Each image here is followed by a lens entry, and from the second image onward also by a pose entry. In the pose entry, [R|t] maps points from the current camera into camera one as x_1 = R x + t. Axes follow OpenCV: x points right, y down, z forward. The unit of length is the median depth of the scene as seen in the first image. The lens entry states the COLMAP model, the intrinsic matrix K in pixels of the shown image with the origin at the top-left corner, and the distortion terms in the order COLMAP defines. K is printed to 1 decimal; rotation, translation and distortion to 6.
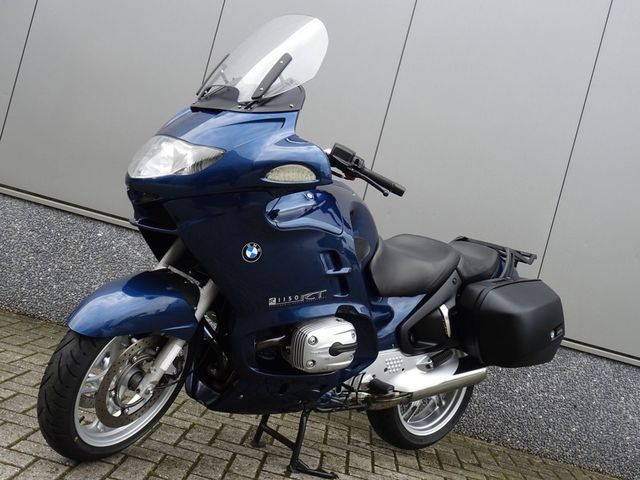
lens RADIAL K [[739.9, 0, 320.0], [0, 739.9, 240.0], [0, 0, 1]] dist [0.006014, -0.000046]
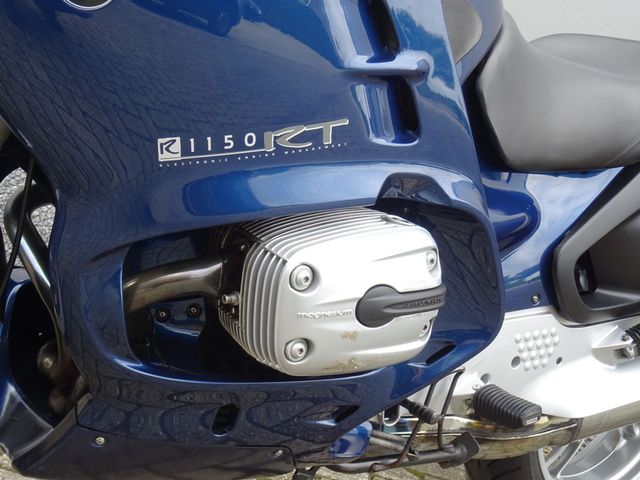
lens RADIAL K [[1054.5, 0, 320.0], [0, 1054.5, 240.0], [0, 0, 1]] dist [0.003498, -0.014049]
pose [[0.998075, 0.005703, -0.061754, 0.022552], [-0.000753, 0.996804, 0.079883, 0.075712], [0.062012, -0.079683, 0.994889, 0.499342]]
